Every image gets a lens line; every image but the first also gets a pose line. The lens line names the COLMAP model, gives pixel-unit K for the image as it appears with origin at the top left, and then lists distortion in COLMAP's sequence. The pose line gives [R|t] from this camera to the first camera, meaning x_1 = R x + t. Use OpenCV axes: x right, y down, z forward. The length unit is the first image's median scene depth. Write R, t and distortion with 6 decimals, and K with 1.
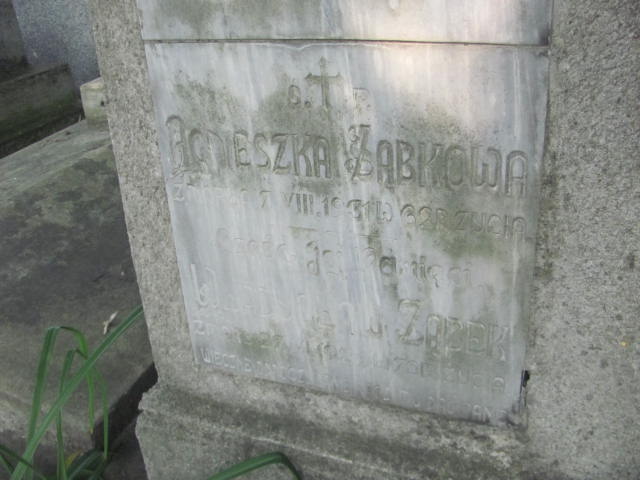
lens RADIAL K [[665.6, 0, 320.0], [0, 665.6, 240.0], [0, 0, 1]] dist [-0.227048, 0.274632]
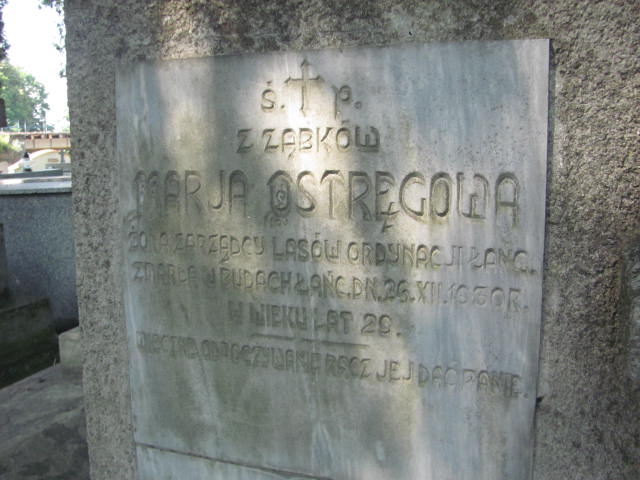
lens RADIAL K [[665.6, 0, 320.0], [0, 665.6, 240.0], [0, 0, 1]] dist [-0.227048, 0.274632]
pose [[0.998419, 0.043633, 0.035438, -0.029952], [-0.030132, 0.947654, -0.317873, -0.282347], [-0.047452, 0.316302, 0.947471, -0.081235]]
